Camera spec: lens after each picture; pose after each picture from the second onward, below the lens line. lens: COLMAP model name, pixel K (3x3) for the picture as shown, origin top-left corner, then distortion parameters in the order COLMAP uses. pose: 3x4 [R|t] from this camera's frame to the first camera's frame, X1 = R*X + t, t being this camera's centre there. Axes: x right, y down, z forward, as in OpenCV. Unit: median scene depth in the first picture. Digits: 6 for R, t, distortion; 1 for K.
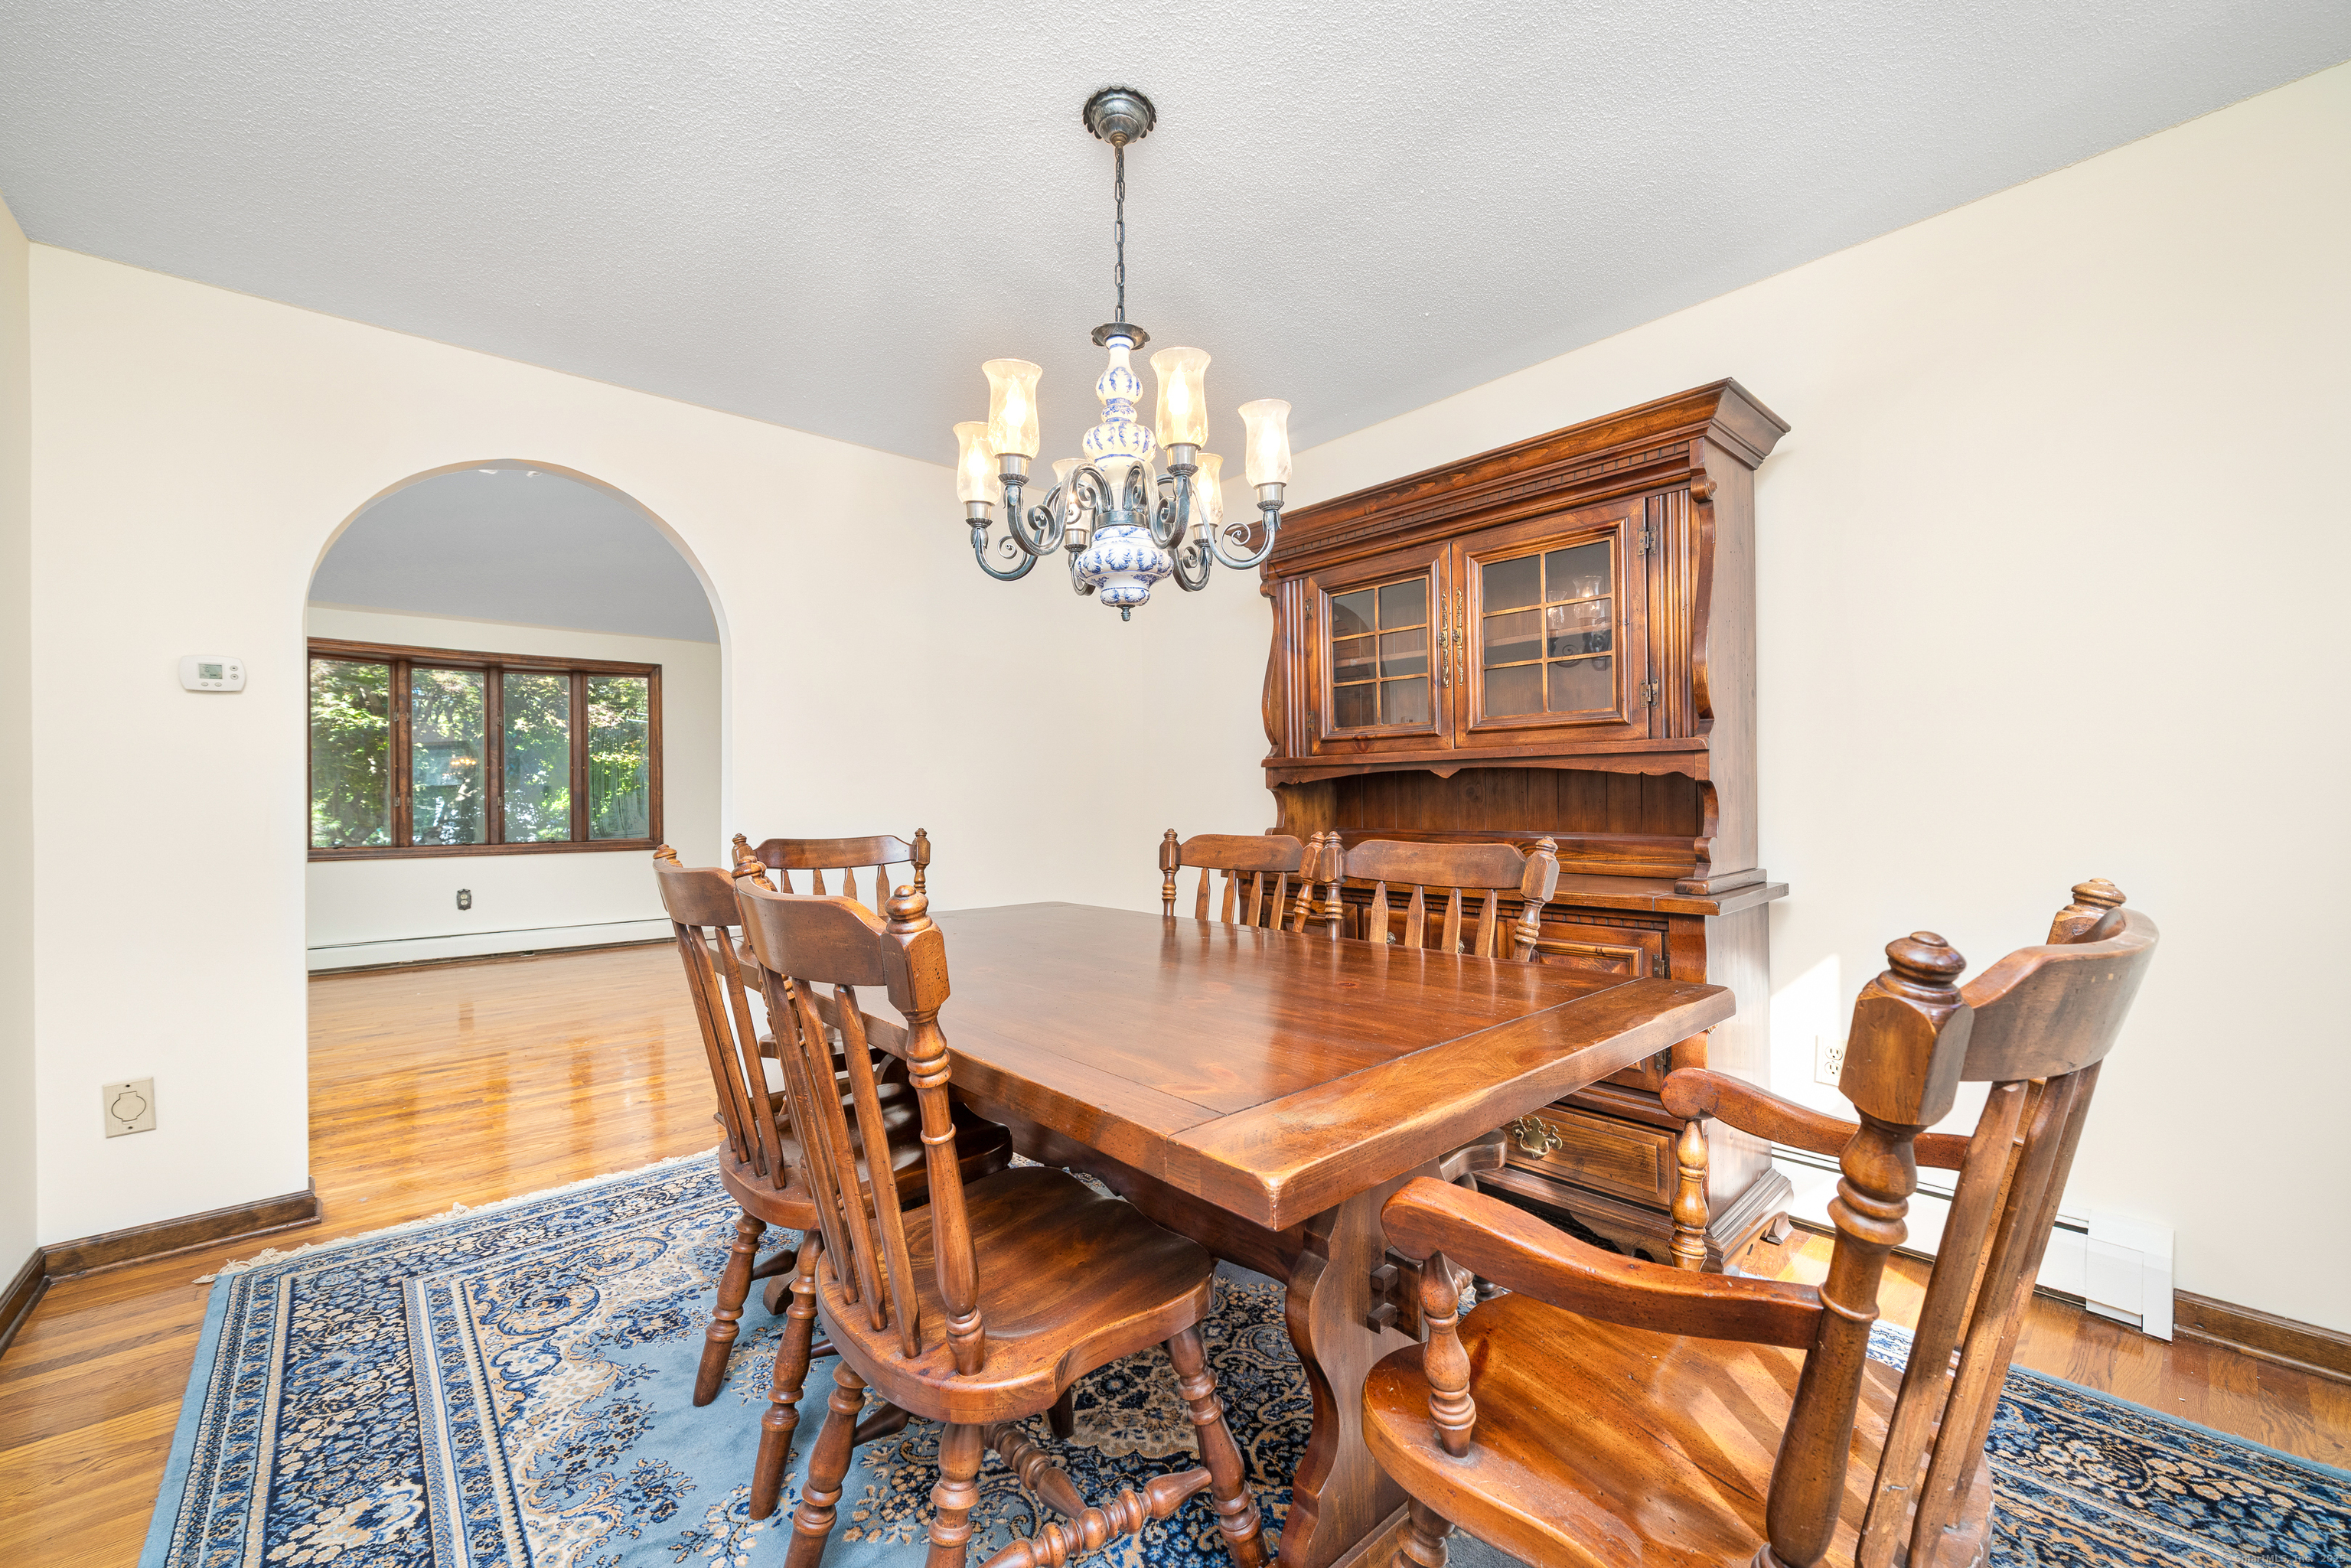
lens RADIAL K [[925.9, 0, 1181.6], [0, 925.9, 798.1], [0, 0, 1]] dist [-0.003227, 0.001013]
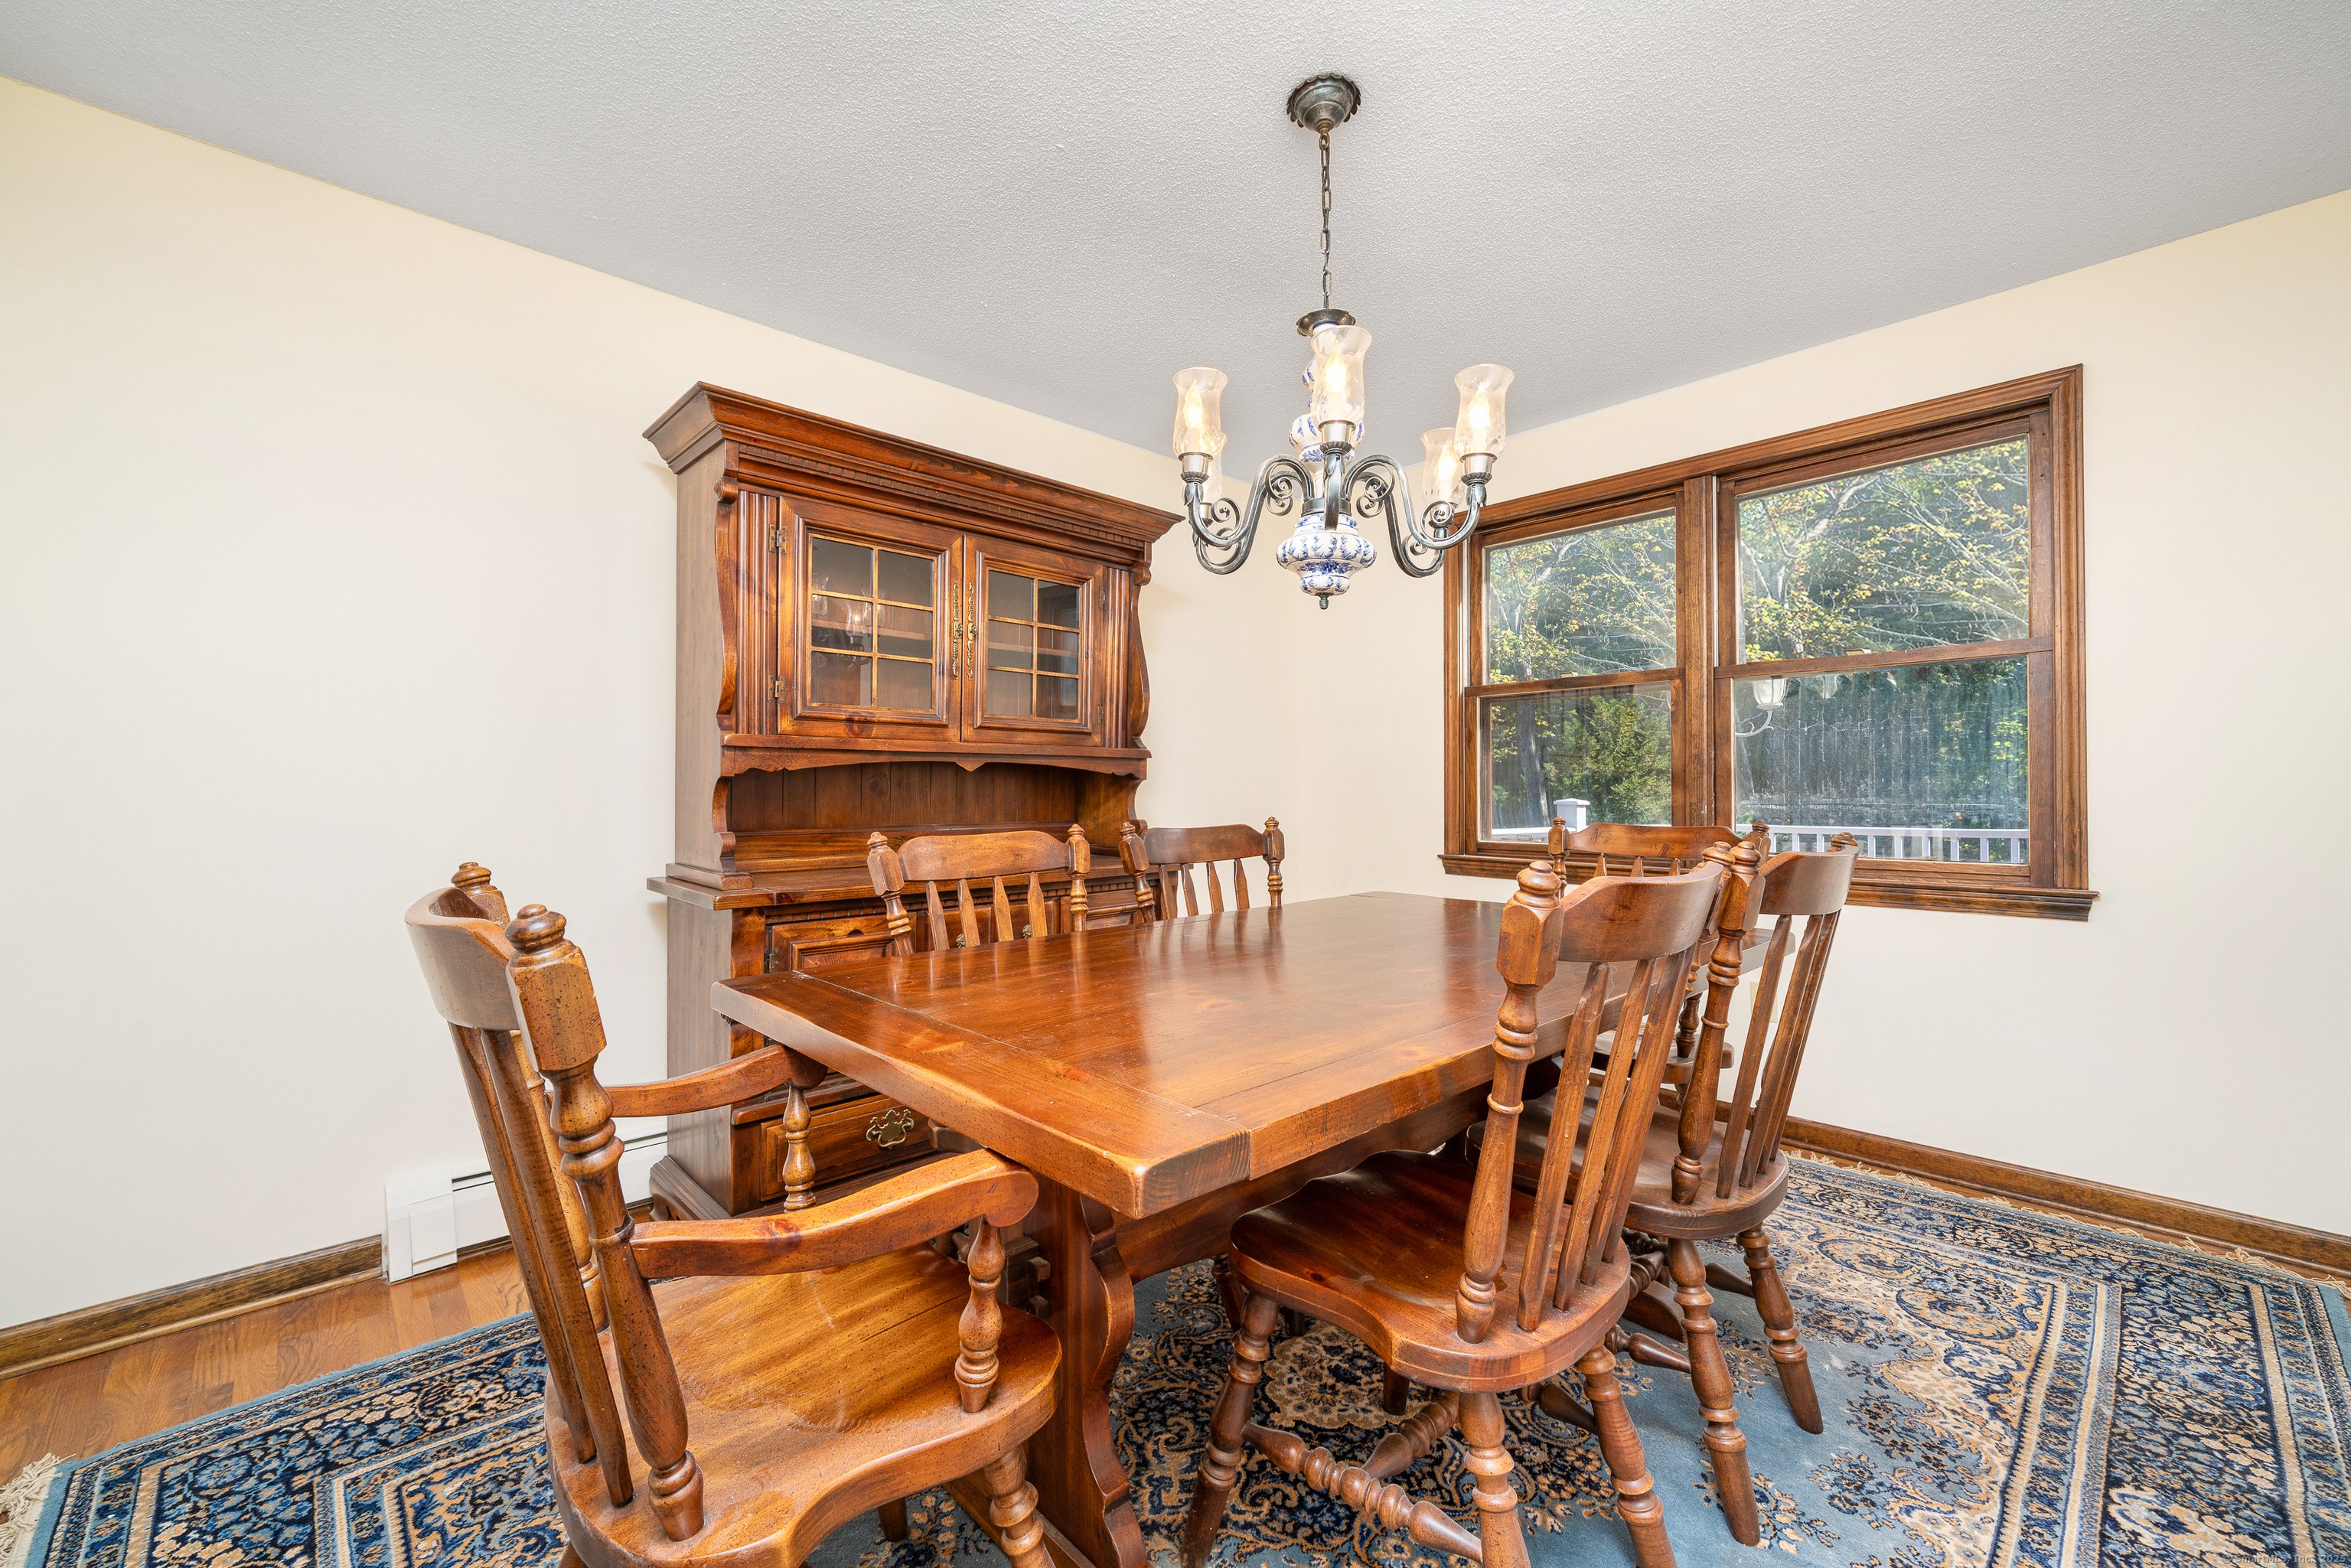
lens RADIAL K [[925.9, 0, 1173.2], [0, 925.9, 784.8], [0, 0, 1]] dist [-0.003227, 0.001013]
pose [[0.000756, 0.015150, 0.999885, -0.721066], [0.002633, 0.999882, -0.015152, 0.008976], [-0.999996, 0.002644, 0.000716, 0.792009]]
